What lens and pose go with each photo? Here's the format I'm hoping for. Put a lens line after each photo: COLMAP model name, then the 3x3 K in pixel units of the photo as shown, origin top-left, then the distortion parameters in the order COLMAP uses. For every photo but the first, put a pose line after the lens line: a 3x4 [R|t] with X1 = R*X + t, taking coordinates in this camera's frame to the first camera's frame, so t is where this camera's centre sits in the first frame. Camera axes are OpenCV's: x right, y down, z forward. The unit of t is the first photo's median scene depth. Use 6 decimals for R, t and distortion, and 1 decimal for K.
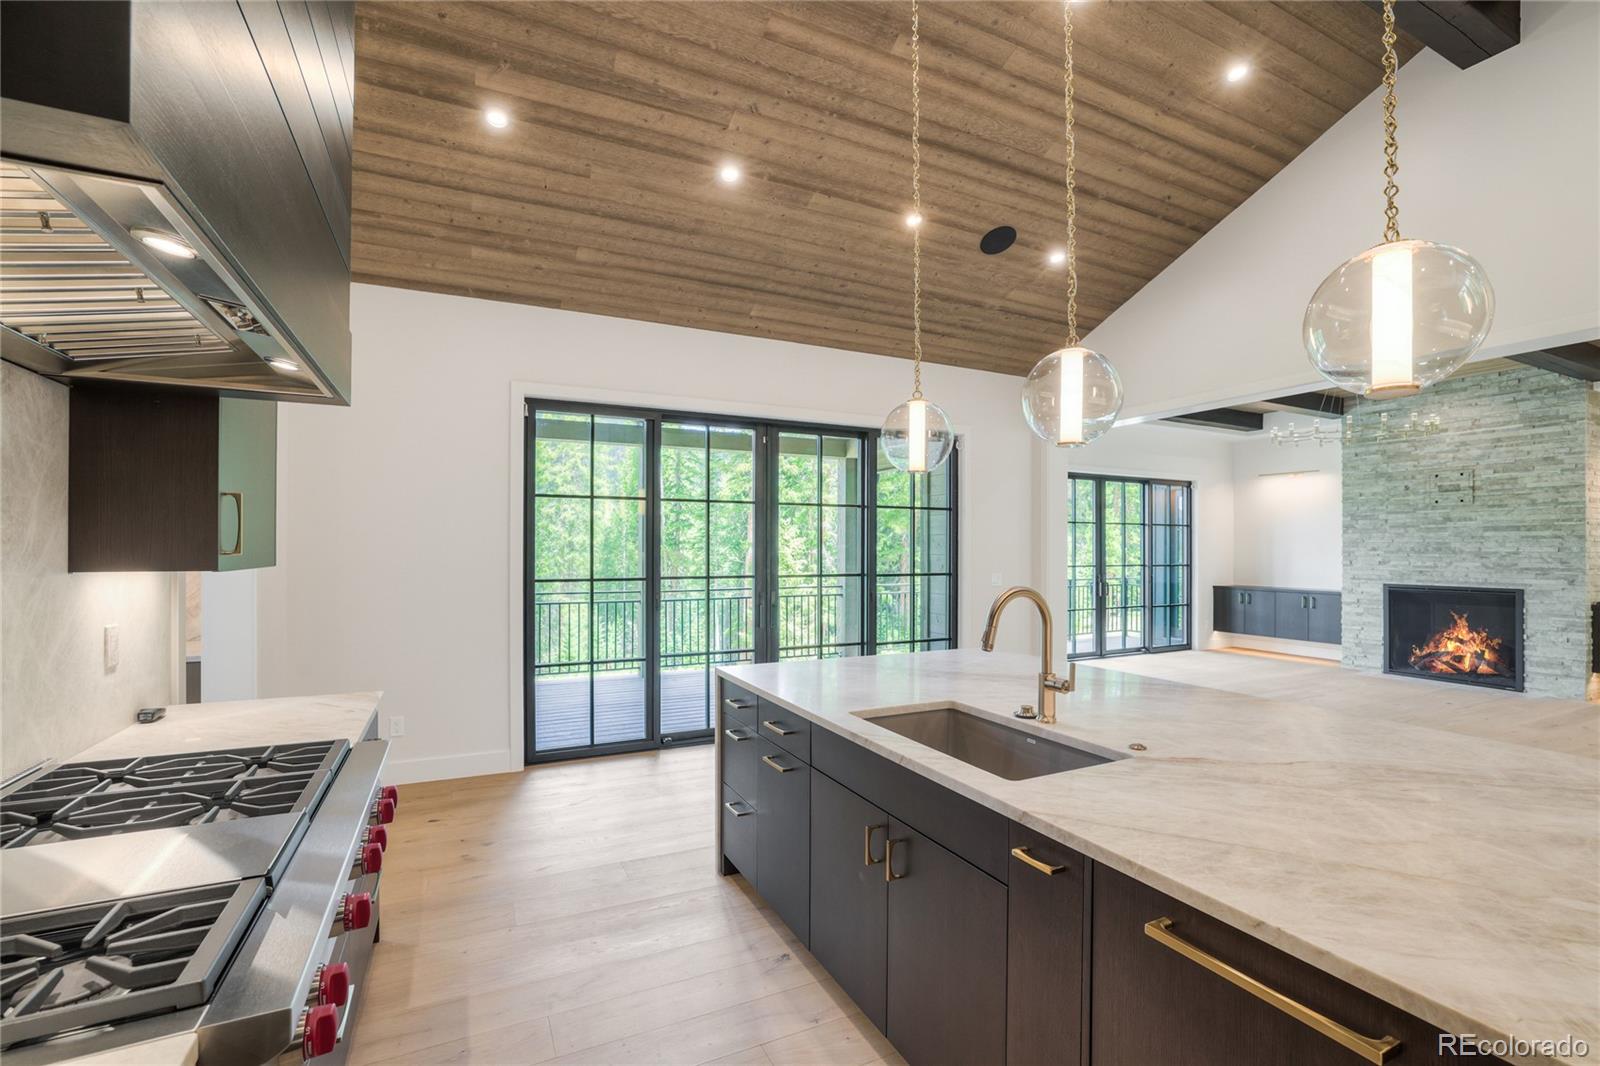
lens RADIAL K [[702.0, 0, 789.5], [0, 702.0, 542.7], [0, 0, 1]] dist [-0.046545, 0.015812]
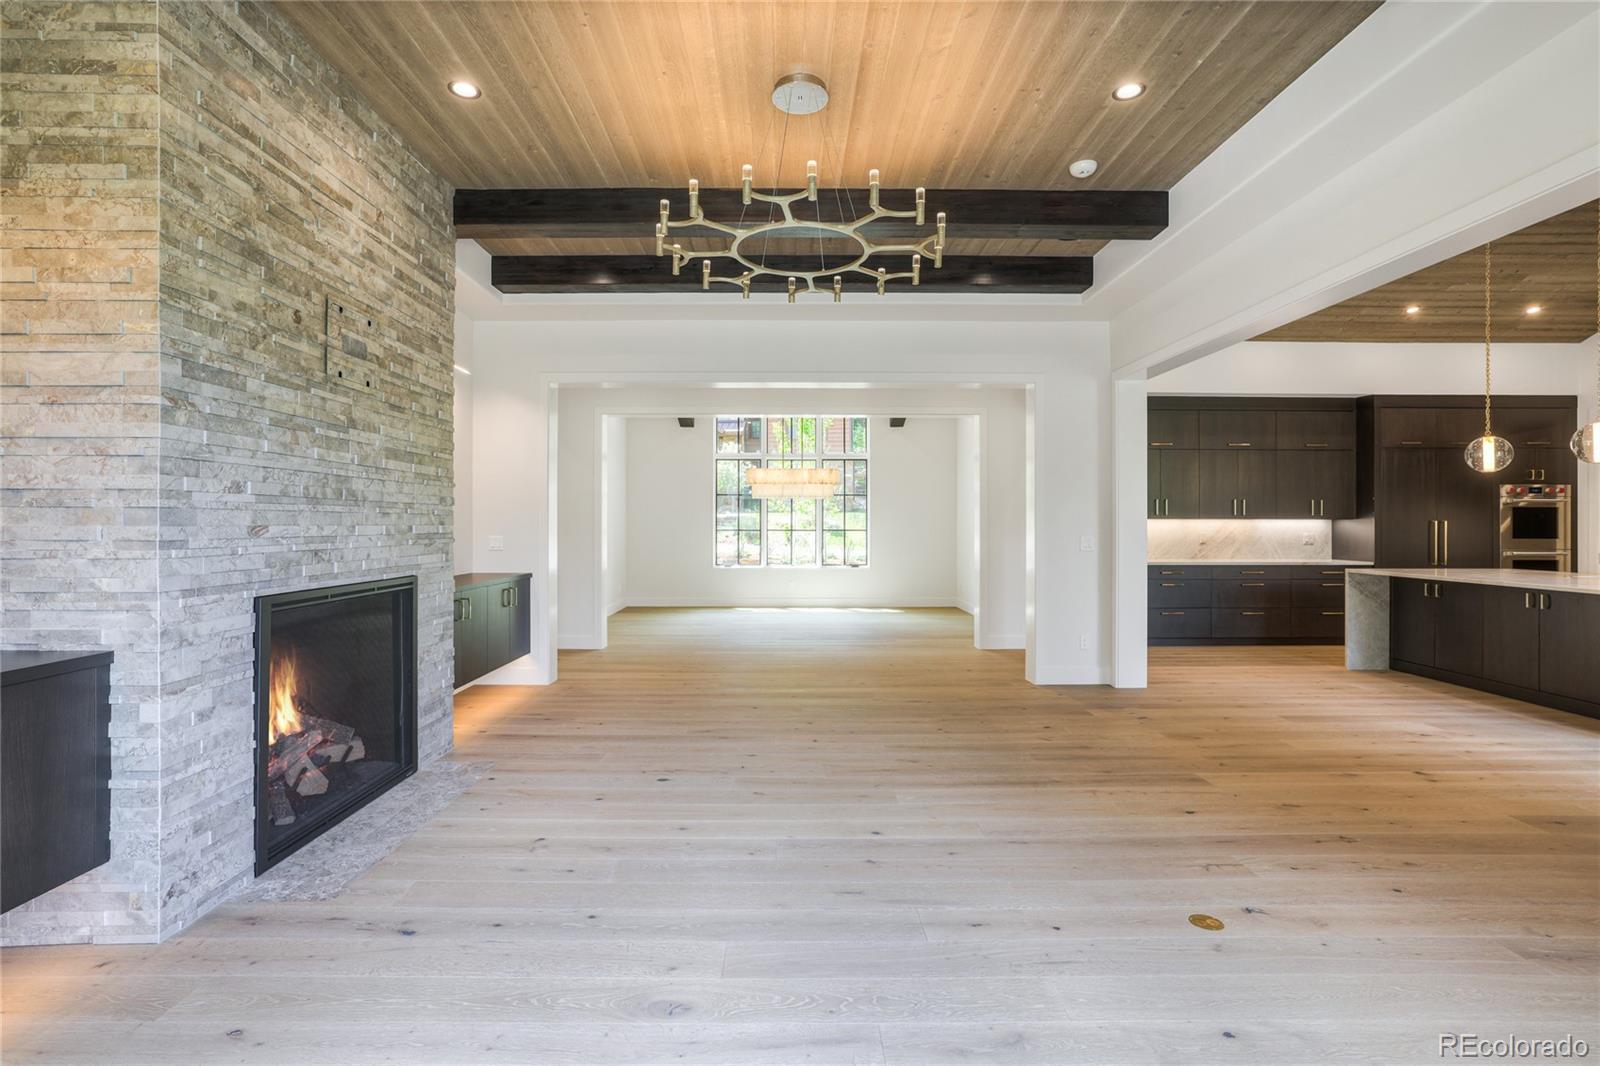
lens RADIAL K [[739.9, 0, 795.0], [0, 739.9, 520.5], [0, 0, 1]] dist [-0.016397, 0.000554]
pose [[-0.904468, -0.000977, 0.426539, 0.568641], [-0.006212, 0.999921, -0.010882, 0.030505], [-0.426495, -0.012492, -0.904403, 1.375954]]
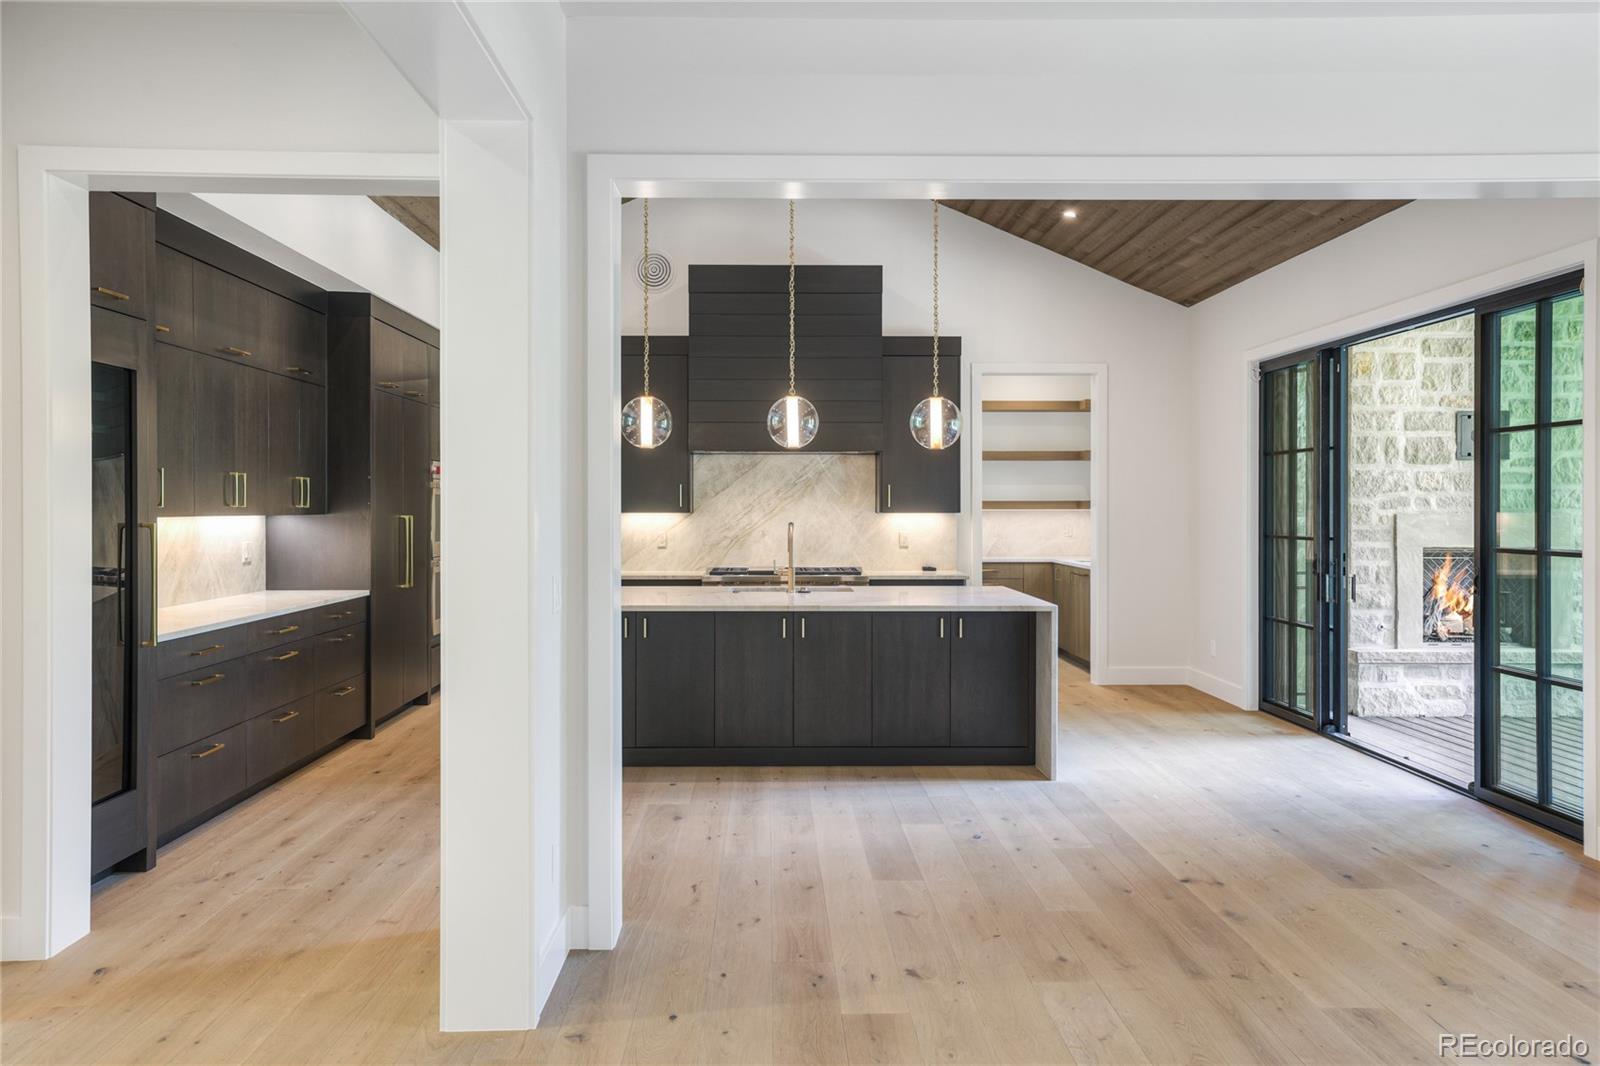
lens RADIAL K [[1264.1, 0, 793.9], [0, 1264.1, 511.5], [0, 0, 1]] dist [0.028468, 0.006320]
pose [[-0.416788, 0.001476, -0.909003, 1.098462], [0.004893, 0.999988, -0.000620, 0.010718], [0.908991, -0.004706, -0.416790, 0.760181]]
